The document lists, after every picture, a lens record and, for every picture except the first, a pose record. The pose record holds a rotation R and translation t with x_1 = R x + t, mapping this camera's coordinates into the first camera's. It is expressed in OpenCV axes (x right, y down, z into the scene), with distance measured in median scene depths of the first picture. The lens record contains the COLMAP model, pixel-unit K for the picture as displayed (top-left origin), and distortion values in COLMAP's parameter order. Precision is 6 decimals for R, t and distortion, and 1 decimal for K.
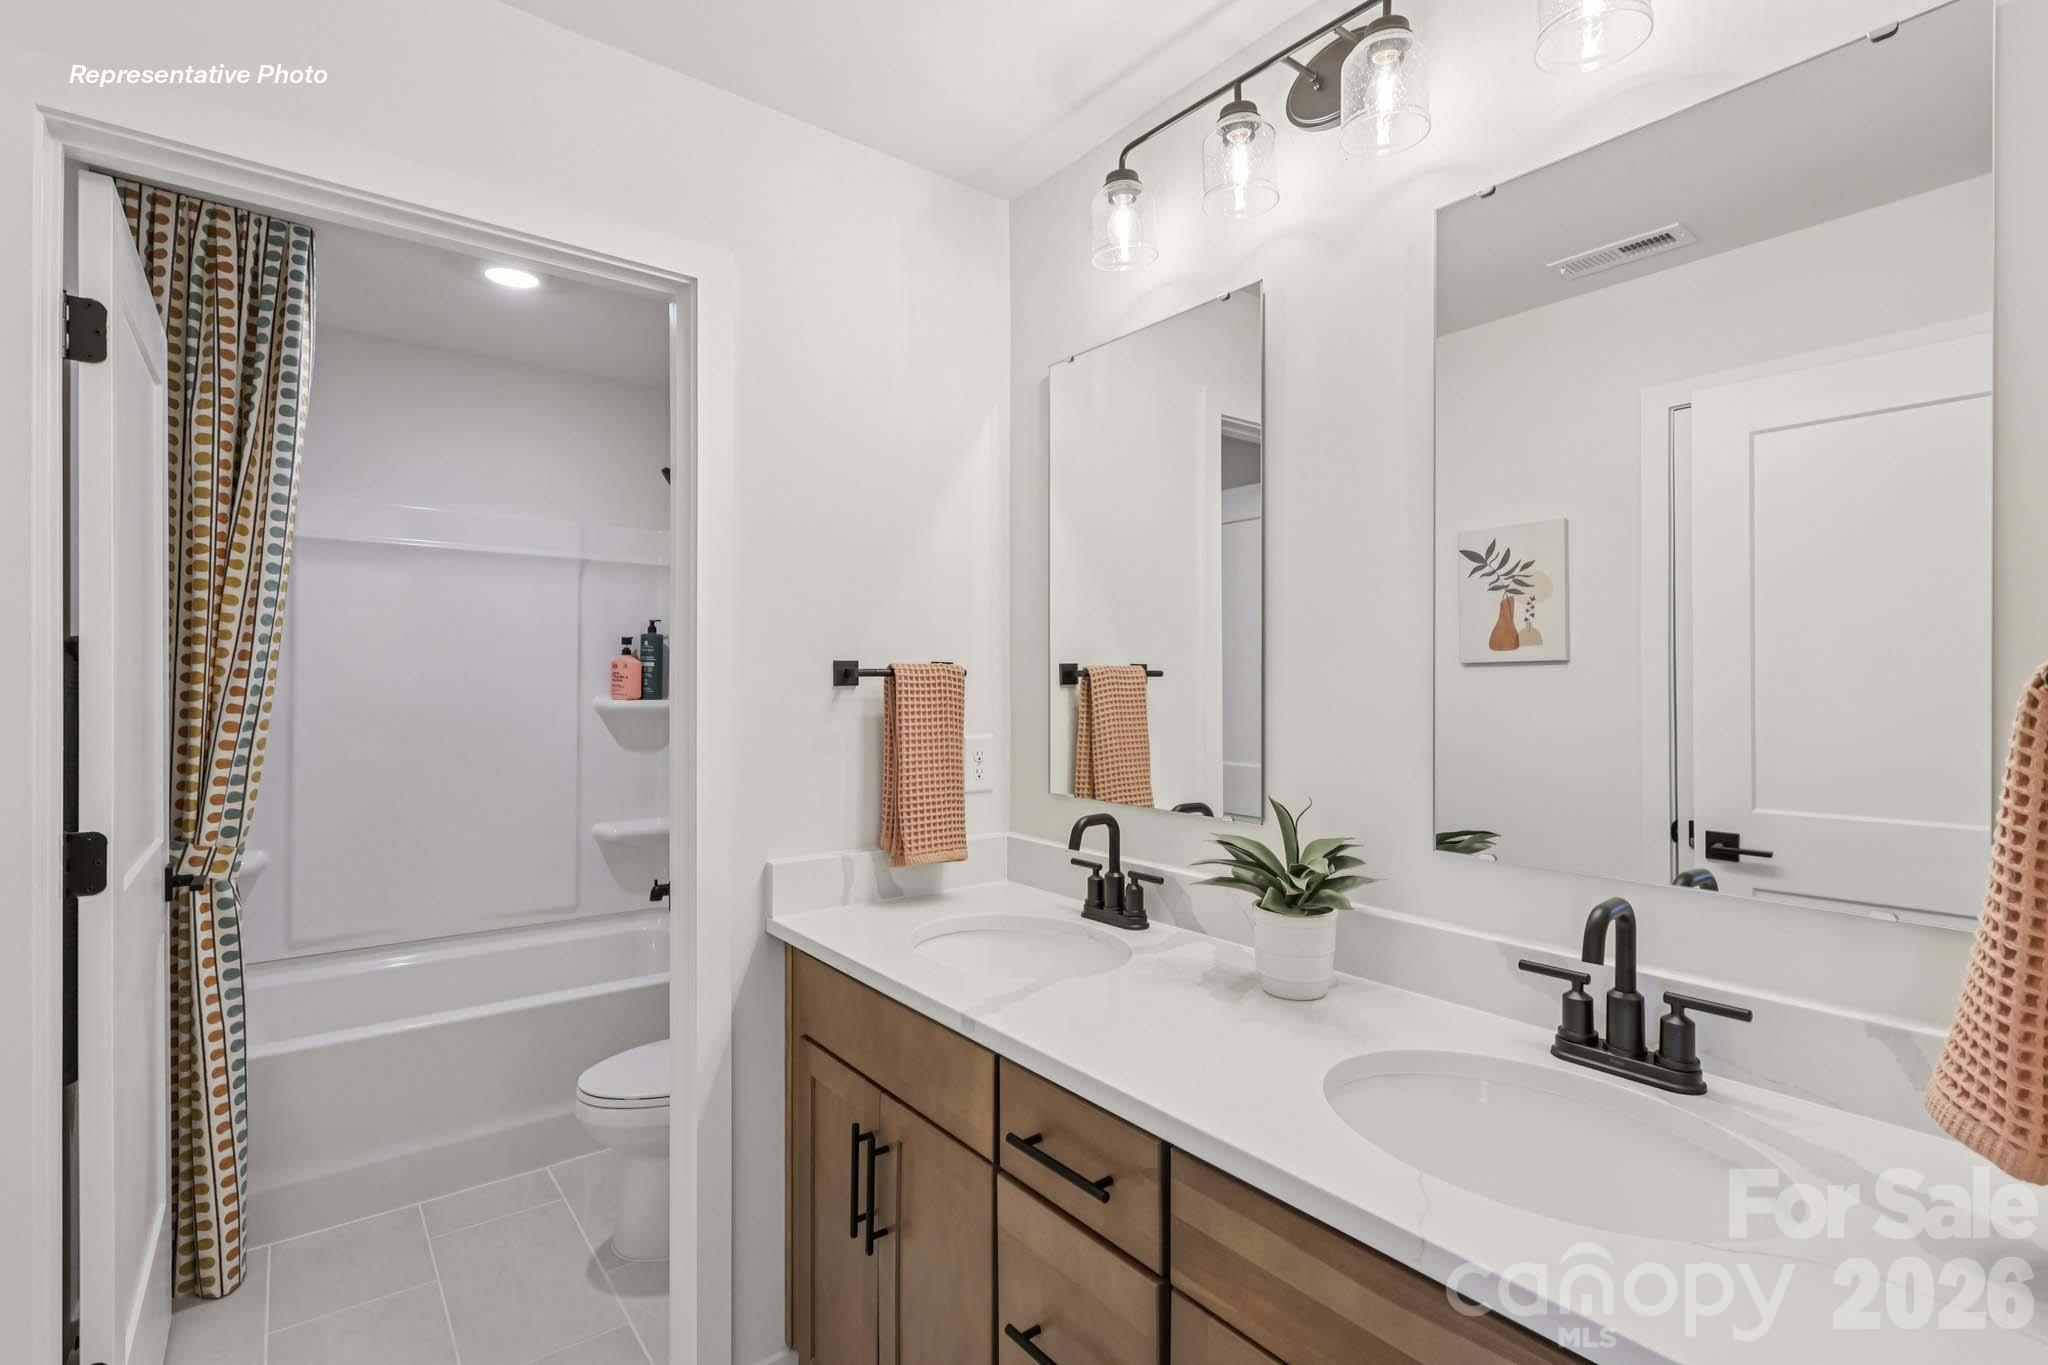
lens RADIAL K [[952.8, 0, 1024.0], [0, 952.8, 682.5], [0, 0, 1]] dist [0.000690, -0.000218]
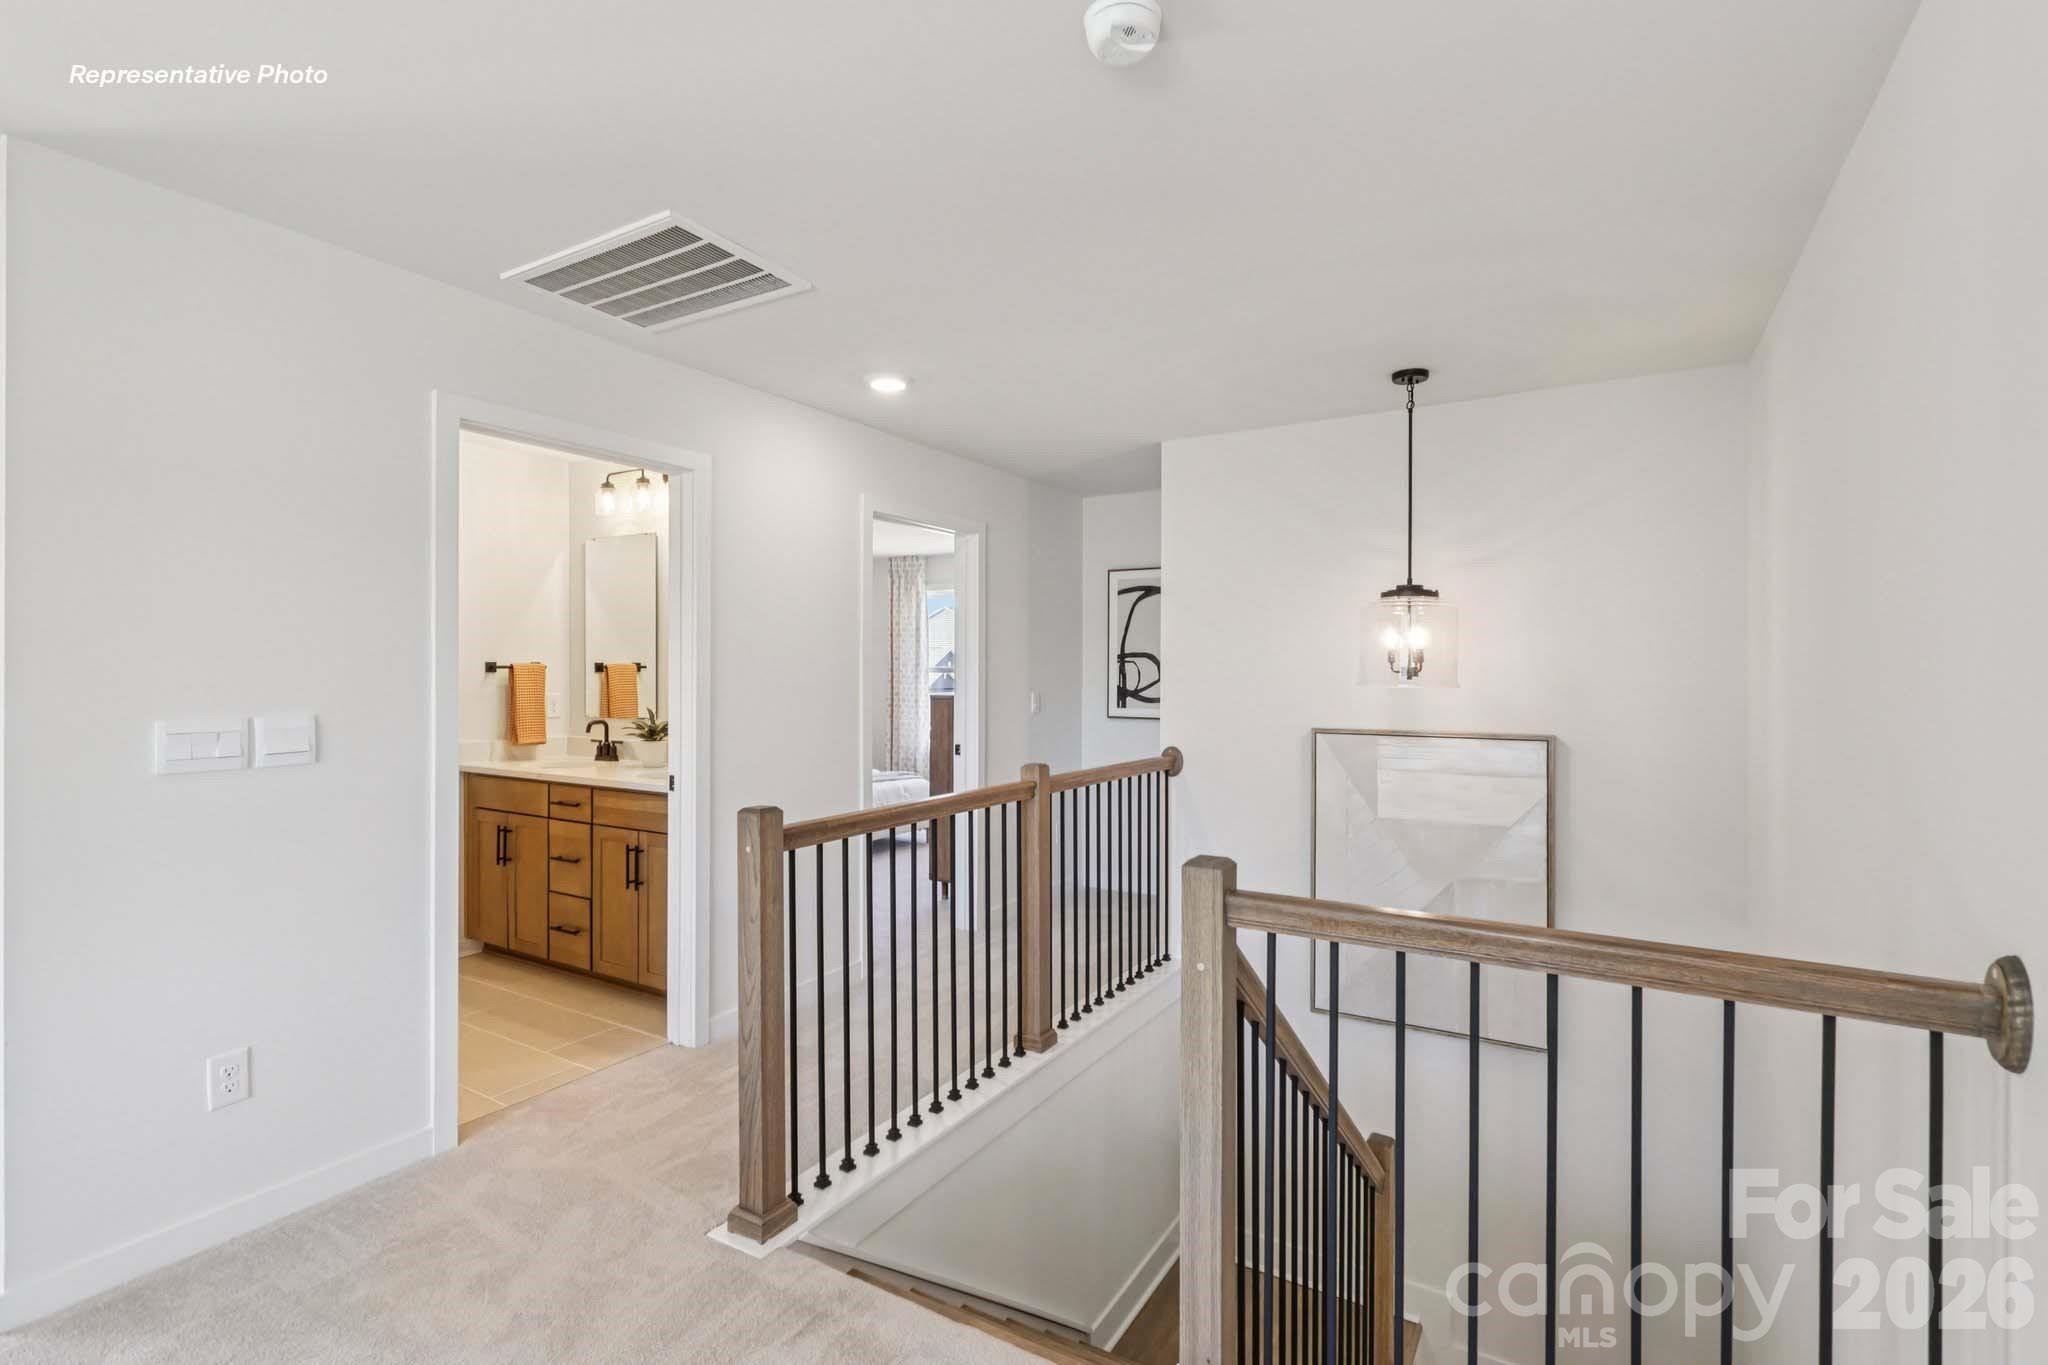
lens RADIAL K [[952.8, 0, 1024.0], [0, 952.8, 682.5], [0, 0, 1]] dist [0.000690, -0.000218]
pose [[0.936503, -0.003323, 0.350645, 0.241439], [0.000501, 0.999967, 0.008138, 0.010628], [-0.350660, -0.007446, 0.936473, -1.803415]]
